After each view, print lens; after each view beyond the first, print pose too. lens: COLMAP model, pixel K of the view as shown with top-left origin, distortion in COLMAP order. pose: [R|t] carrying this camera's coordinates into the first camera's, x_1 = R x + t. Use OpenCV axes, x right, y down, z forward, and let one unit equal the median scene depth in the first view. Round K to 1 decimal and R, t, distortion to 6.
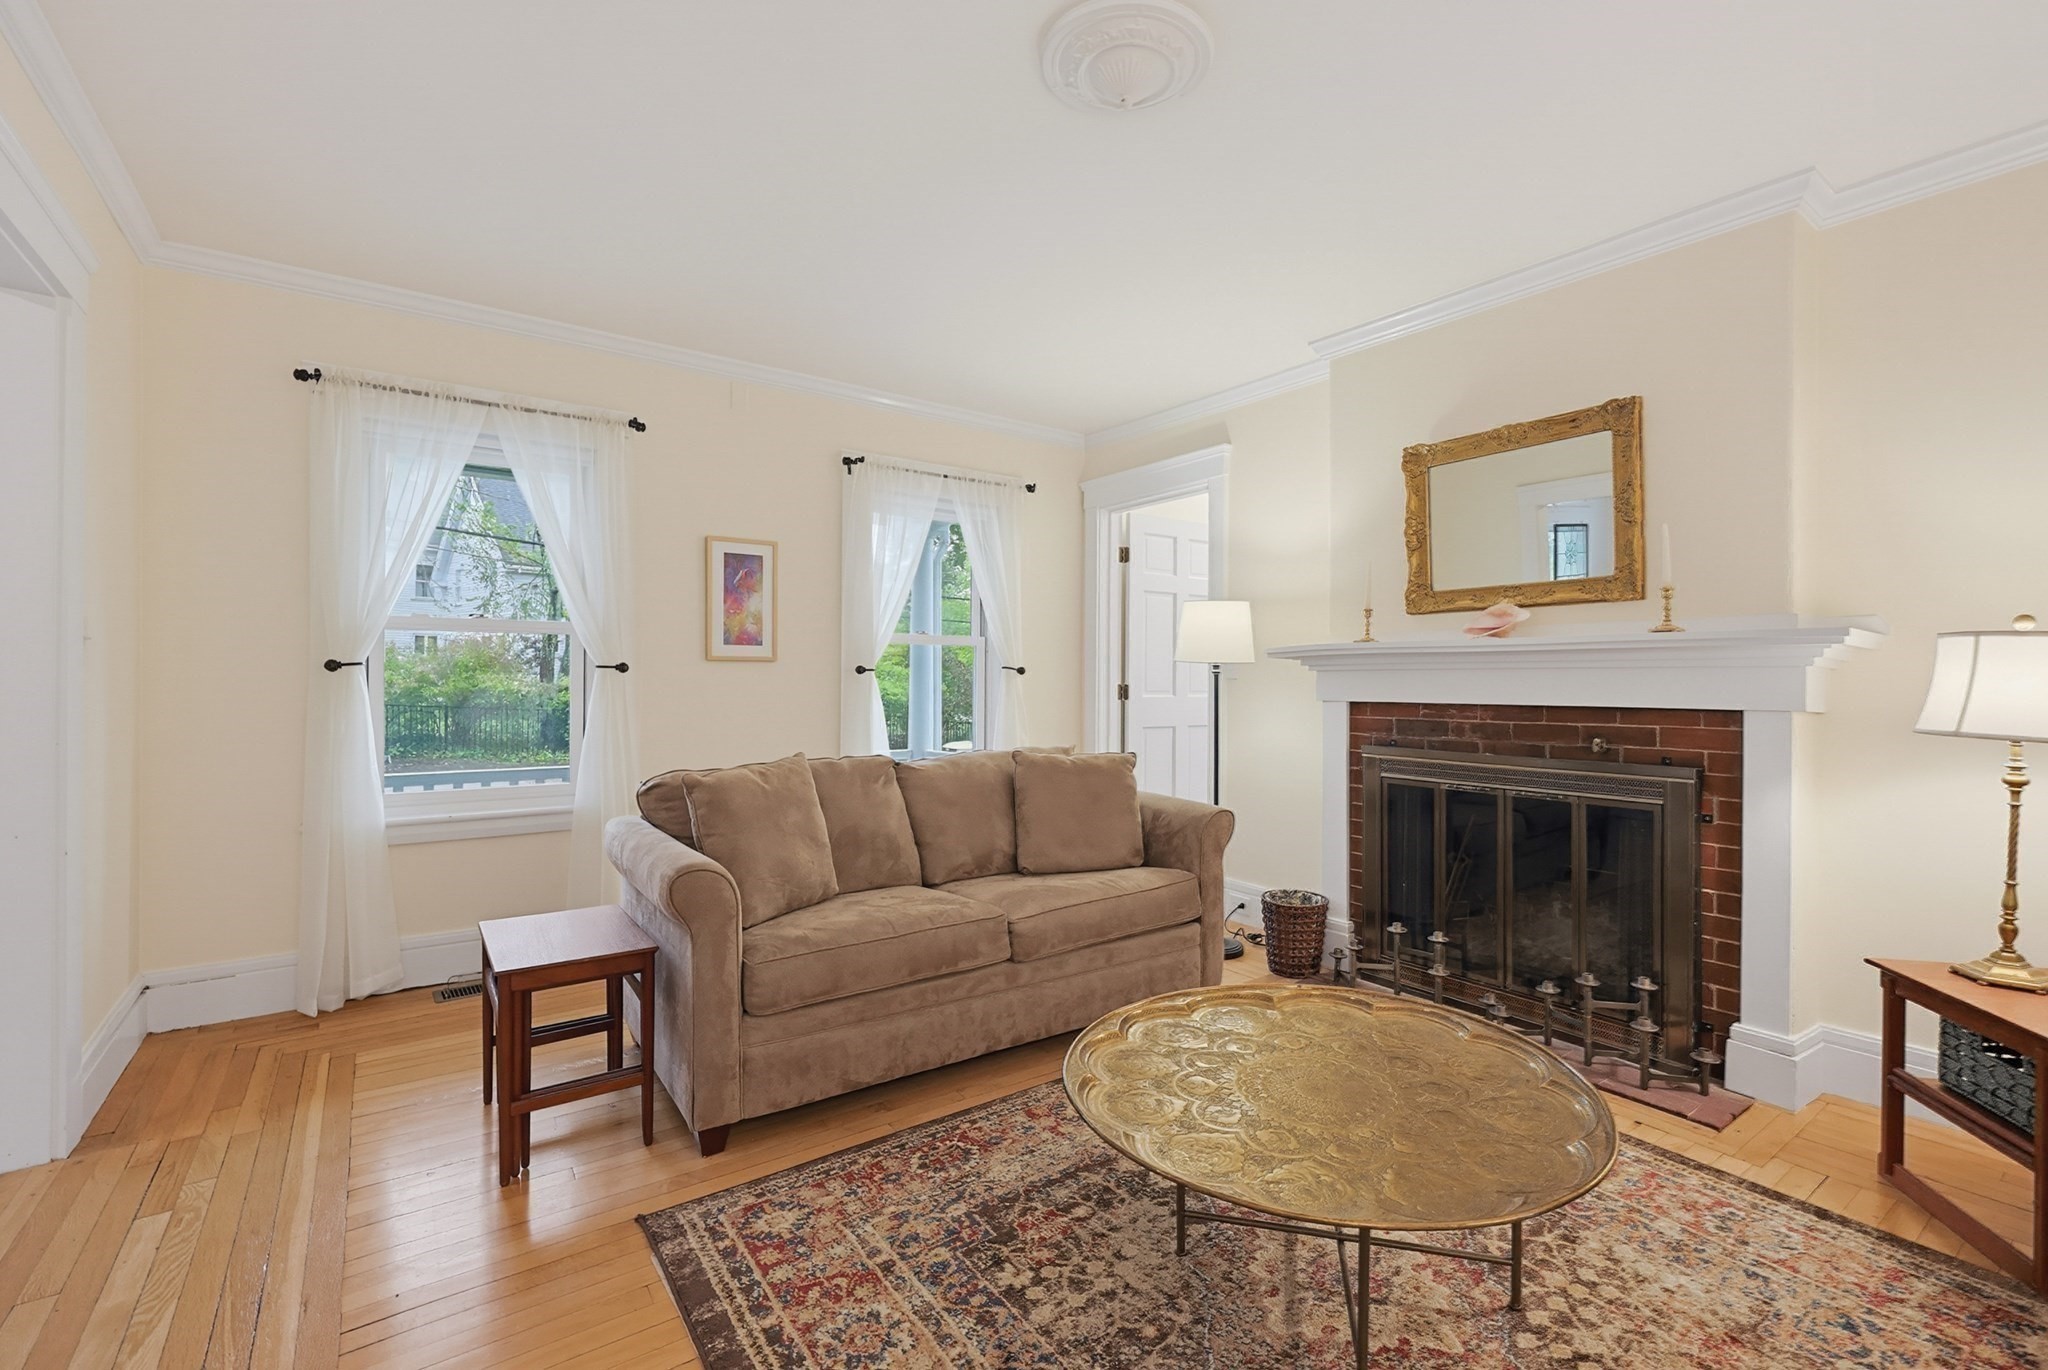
lens RADIAL K [[887.3, 0, 1034.1], [0, 887.3, 678.2], [0, 0, 1]] dist [-0.008153, -0.001132]
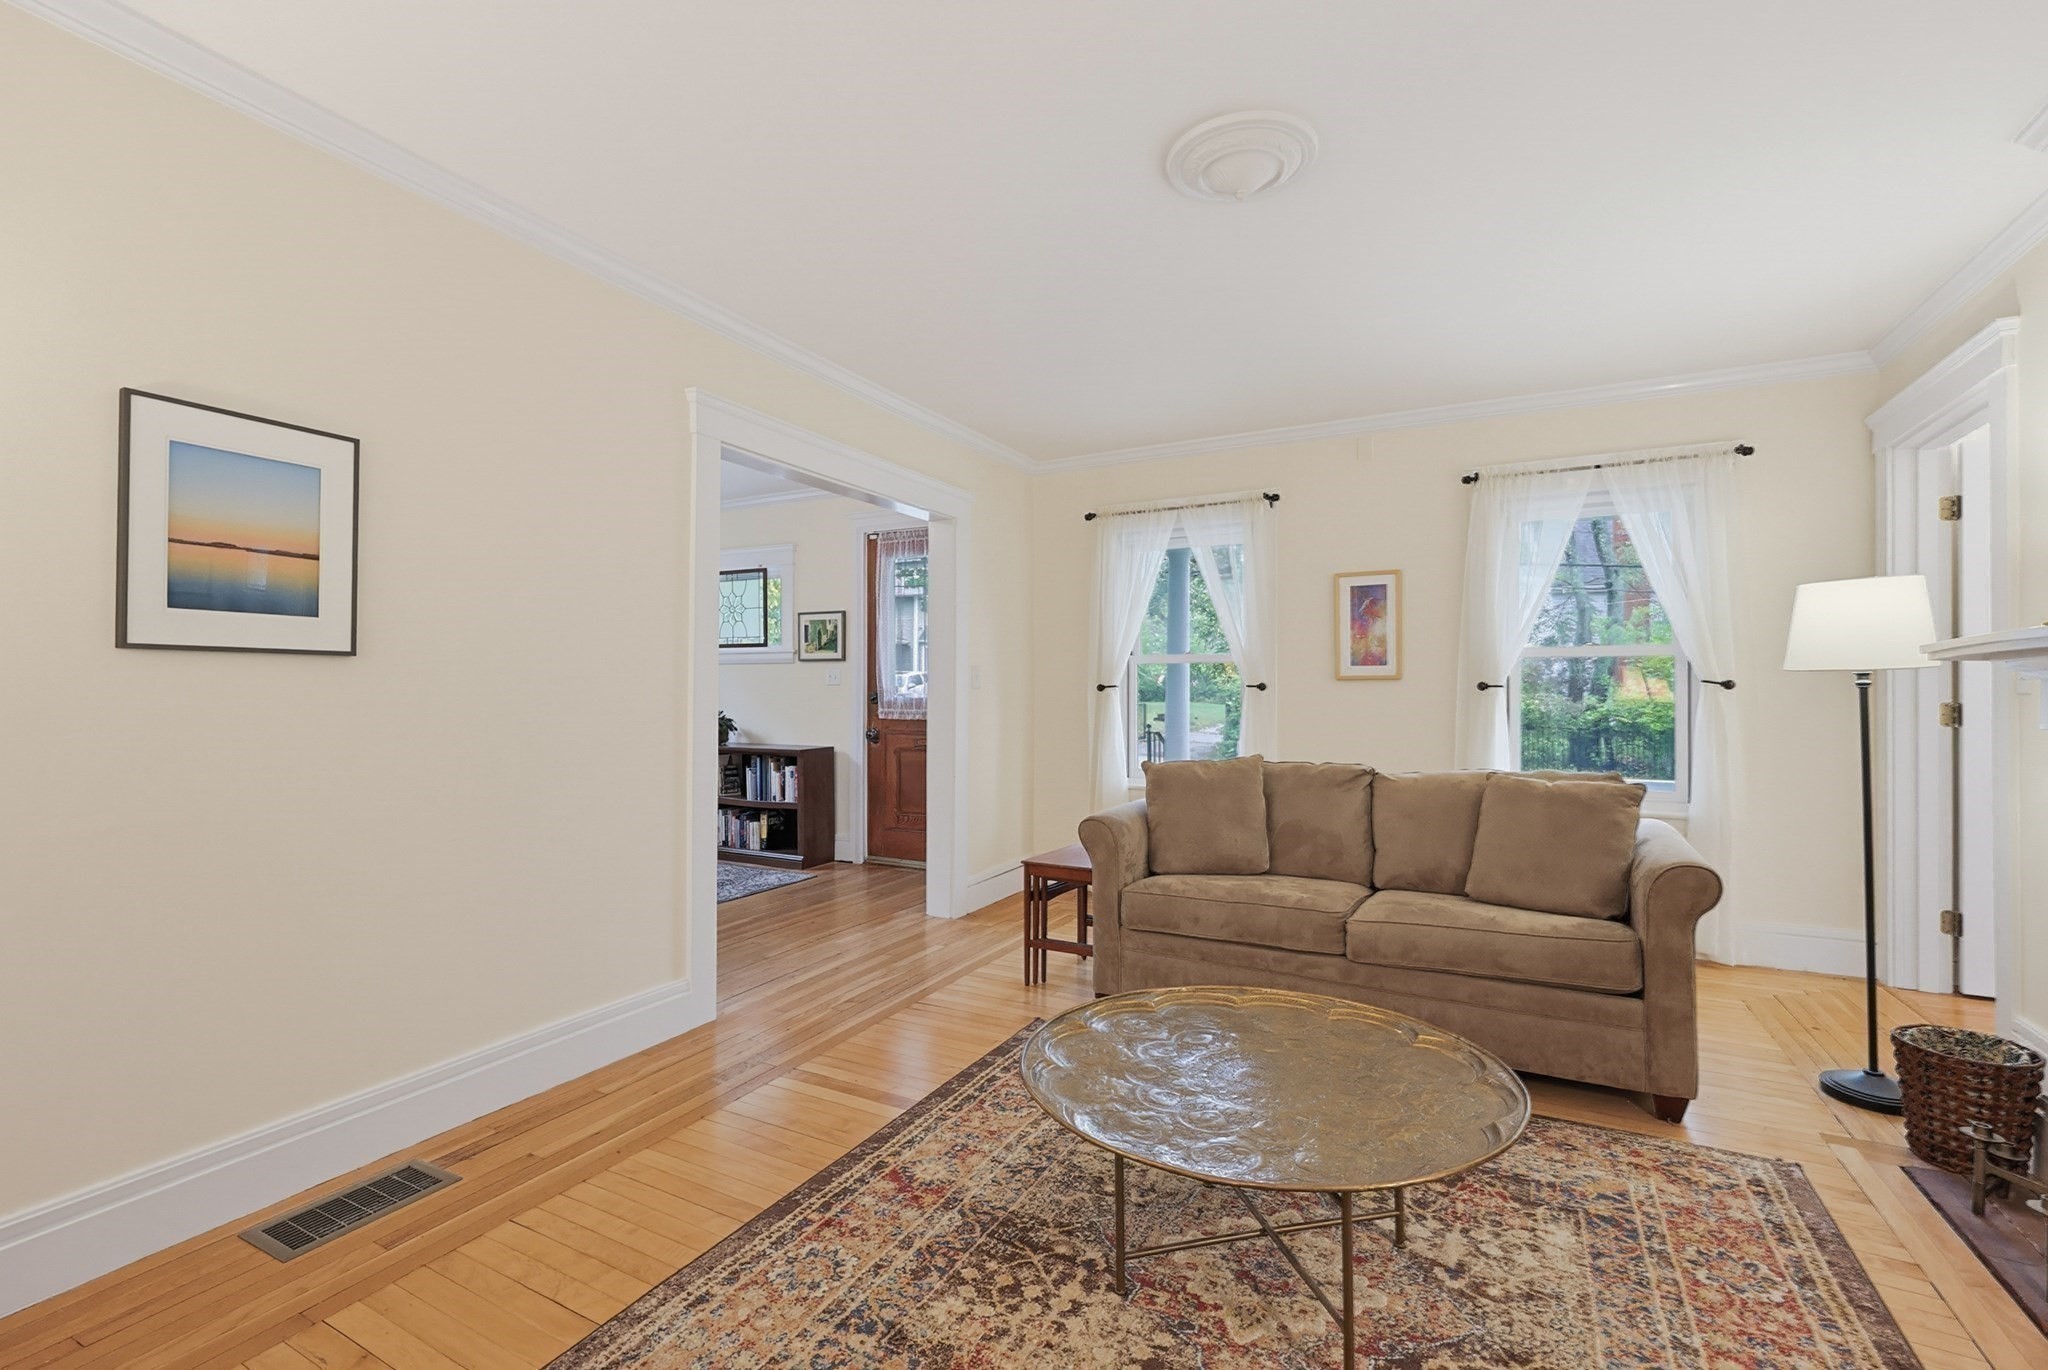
lens RADIAL K [[887.3, 0, 1034.1], [0, 887.3, 678.2], [0, 0, 1]] dist [-0.008153, -0.001132]
pose [[0.436844, -0.019658, -0.899322, 0.505515], [-0.000462, 0.999756, -0.022078, 0.004020], [0.899537, 0.010060, 0.436728, 0.124918]]
